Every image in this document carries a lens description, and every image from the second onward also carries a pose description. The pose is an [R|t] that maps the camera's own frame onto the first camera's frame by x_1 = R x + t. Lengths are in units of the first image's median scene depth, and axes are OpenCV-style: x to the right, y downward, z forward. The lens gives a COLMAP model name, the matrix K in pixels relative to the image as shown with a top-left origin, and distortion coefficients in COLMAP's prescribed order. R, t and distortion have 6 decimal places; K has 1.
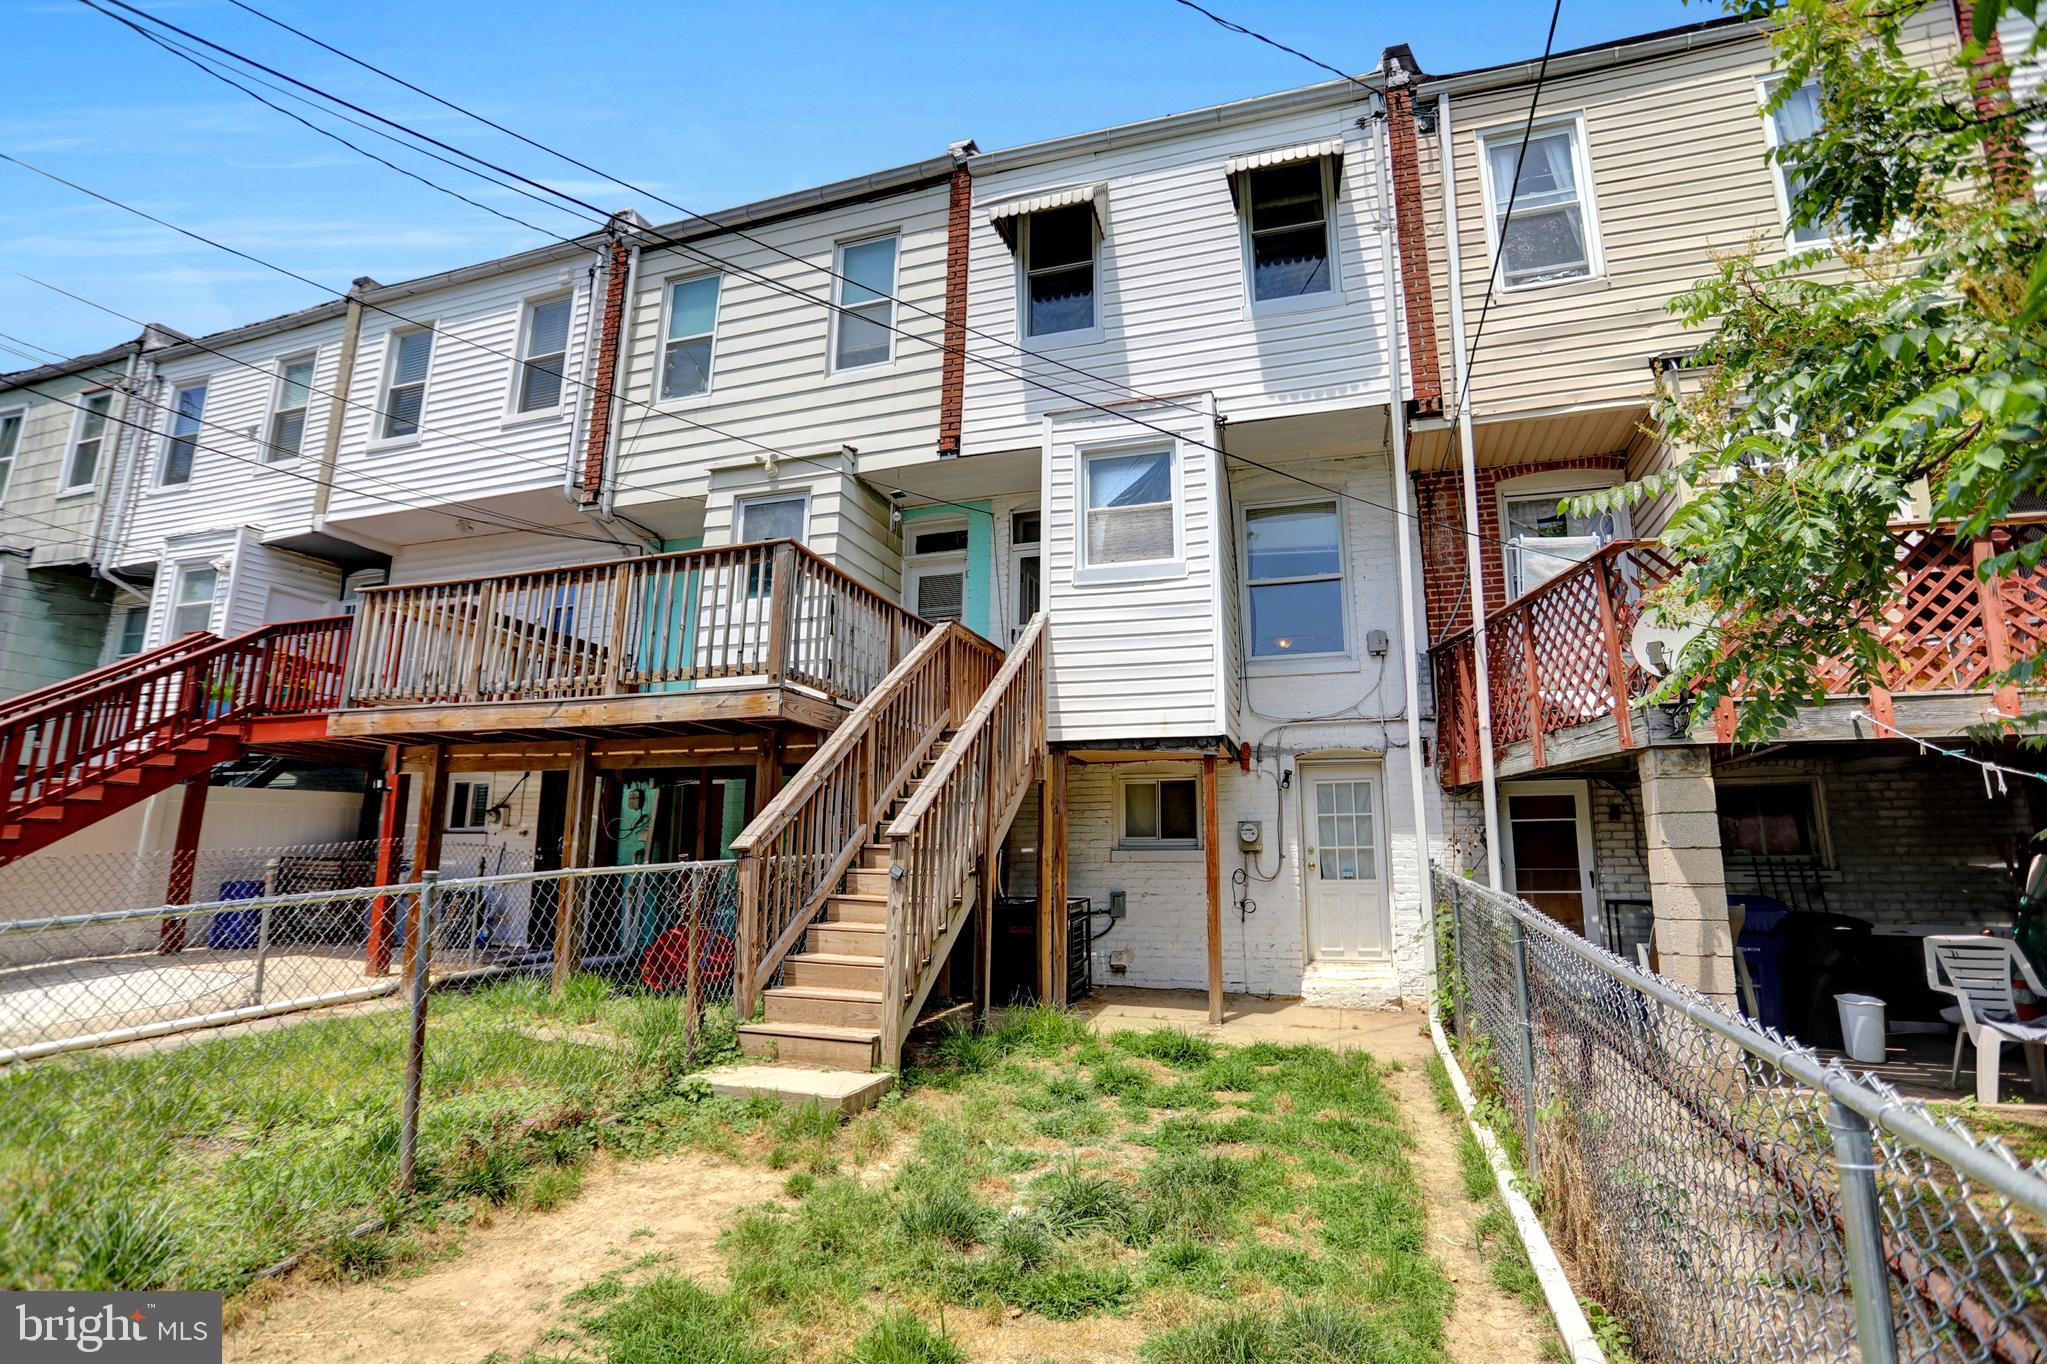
lens RADIAL K [[1000.9, 0, 1031.6], [0, 1000.9, 678.0], [0, 0, 1]] dist [-0.097989, 0.057212]
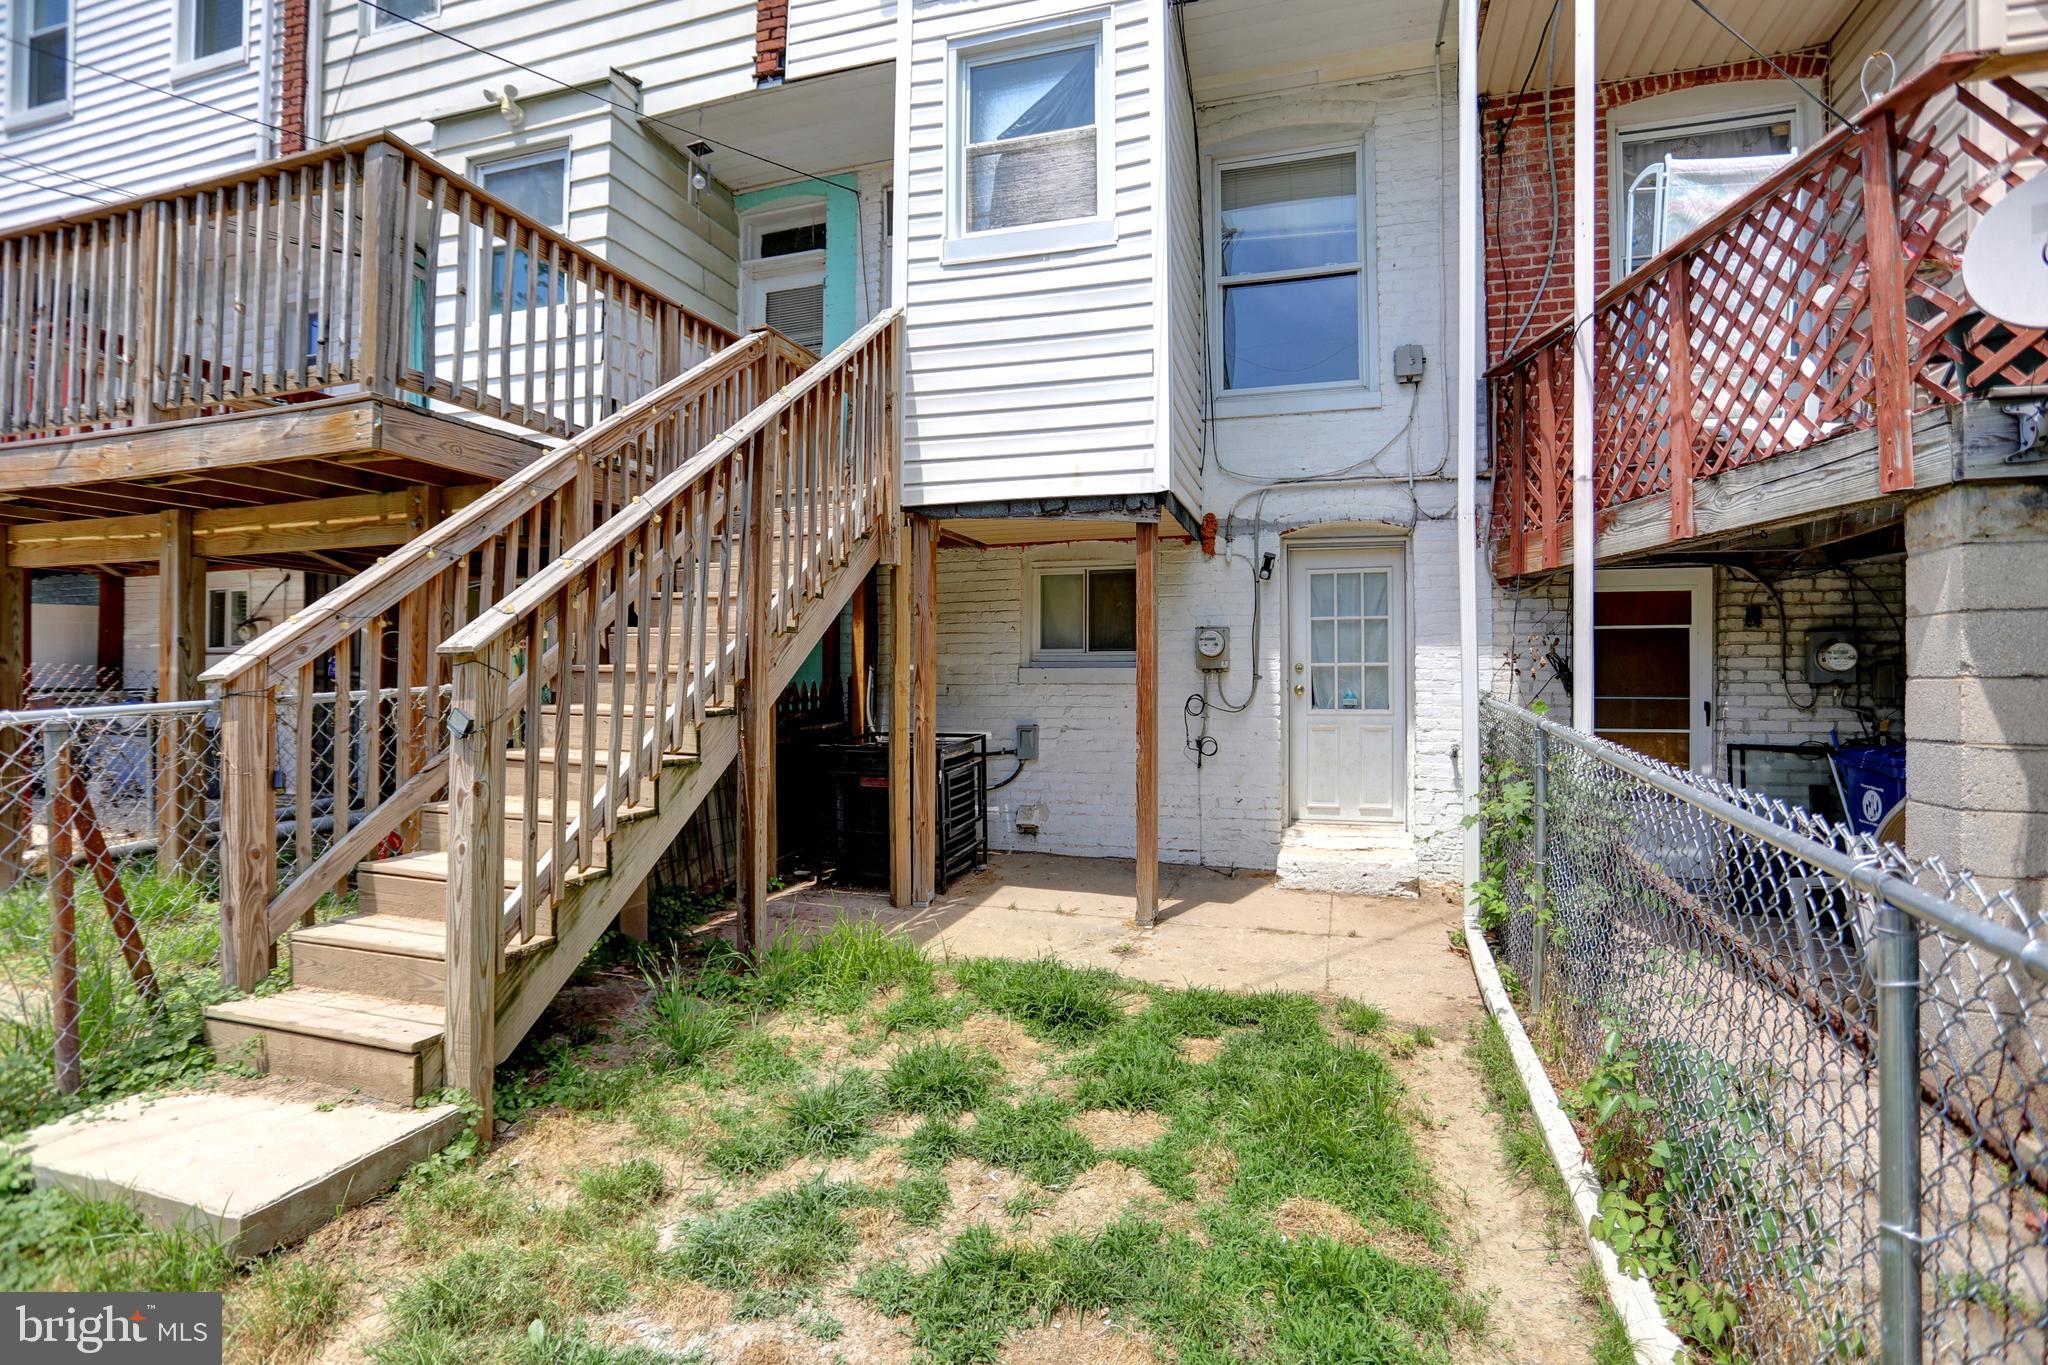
lens RADIAL K [[986.2, 0, 1029.7], [0, 986.2, 680.0], [0, 0, 1]] dist [-0.077229, 0.033256]
pose [[0.999976, -0.005390, -0.004341, 0.097865], [0.006115, 0.981836, 0.189633, 0.051123], [0.003240, -0.189655, 0.981845, 0.327791]]
